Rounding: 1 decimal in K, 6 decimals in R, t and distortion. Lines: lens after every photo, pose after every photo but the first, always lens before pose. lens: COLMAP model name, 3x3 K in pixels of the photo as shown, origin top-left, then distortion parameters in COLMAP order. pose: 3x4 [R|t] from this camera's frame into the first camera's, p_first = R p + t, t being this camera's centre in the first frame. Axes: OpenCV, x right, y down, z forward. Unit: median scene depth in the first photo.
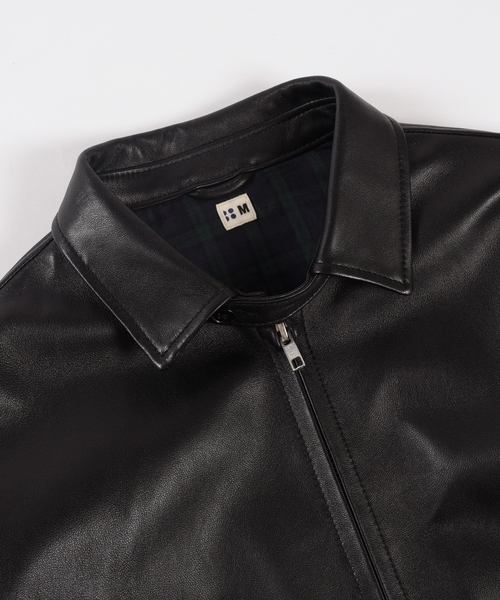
lens RADIAL K [[1001.4, 0, 250.0], [0, 1001.4, 300.0], [0, 0, 1]] dist [0.002650, -0.001105]
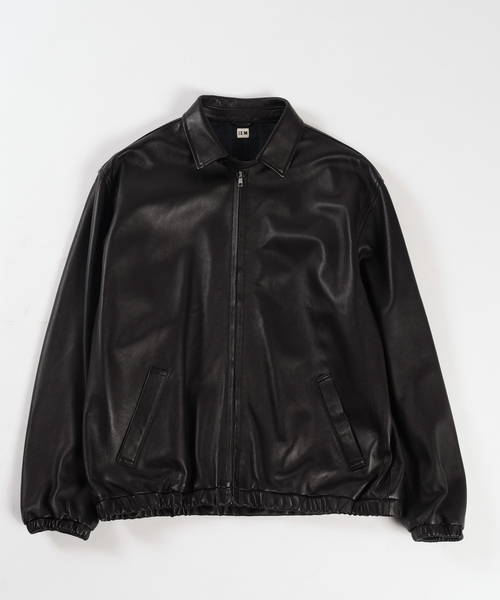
lens RADIAL K [[1001.4, 0, 250.0], [0, 1001.4, 300.0], [0, 0, 1]] dist [0.002650, -0.001105]
pose [[0.926202, 0.364398, -0.096767, 0.495698], [-0.360422, 0.931081, 0.056434, 0.205867], [0.110662, -0.017392, 0.993706, -2.035835]]
